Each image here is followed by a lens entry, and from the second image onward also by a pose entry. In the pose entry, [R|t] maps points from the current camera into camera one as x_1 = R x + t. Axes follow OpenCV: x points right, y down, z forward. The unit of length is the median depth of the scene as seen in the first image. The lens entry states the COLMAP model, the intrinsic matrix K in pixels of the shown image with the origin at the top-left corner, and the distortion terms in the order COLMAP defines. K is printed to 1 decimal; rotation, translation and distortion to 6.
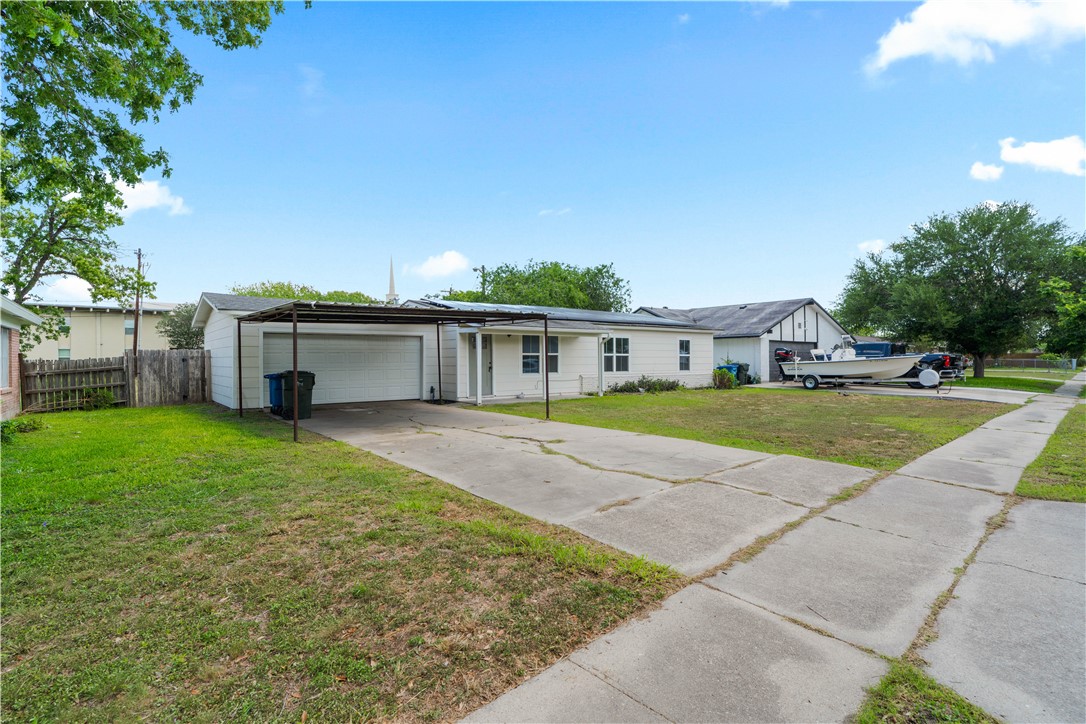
lens RADIAL K [[561.2, 0, 538.8], [0, 561.2, 357.9], [0, 0, 1]] dist [-0.002428, -0.000208]
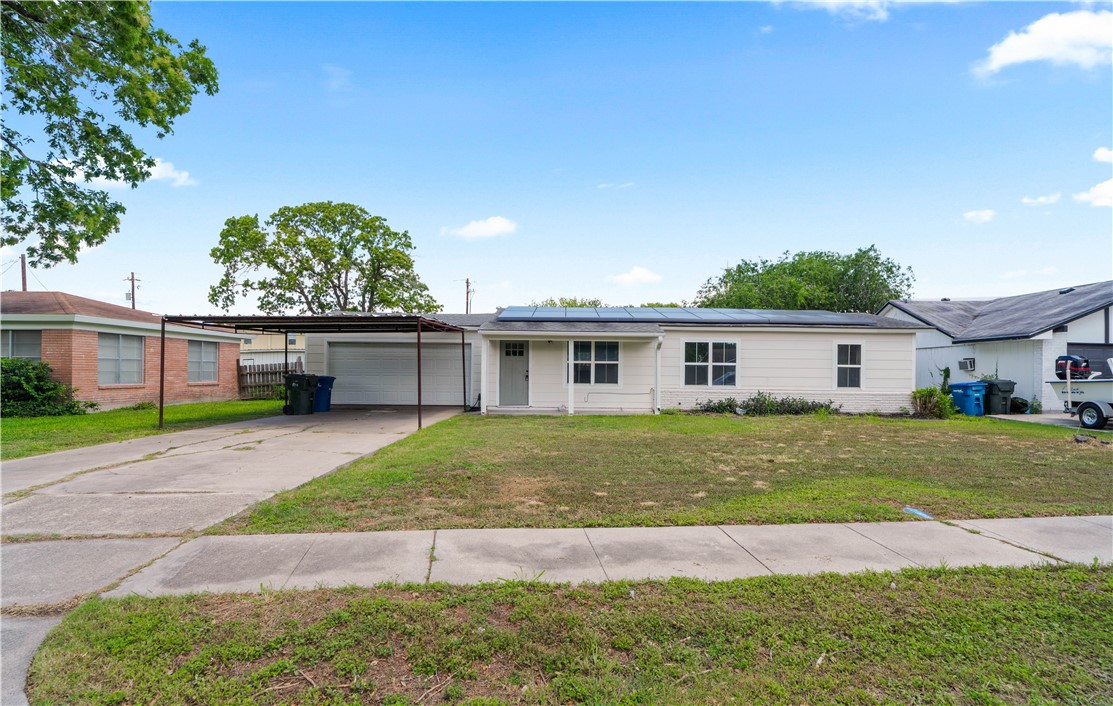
lens RADIAL K [[569.2, 0, 556.5], [0, 569.2, 353.0], [0, 0, 1]] dist [-0.000952, -0.000092]
pose [[0.788662, -0.005339, -0.614803, 0.452232], [-0.012987, 0.999595, -0.025340, 0.001925], [0.614689, 0.027969, 0.788273, 0.230996]]
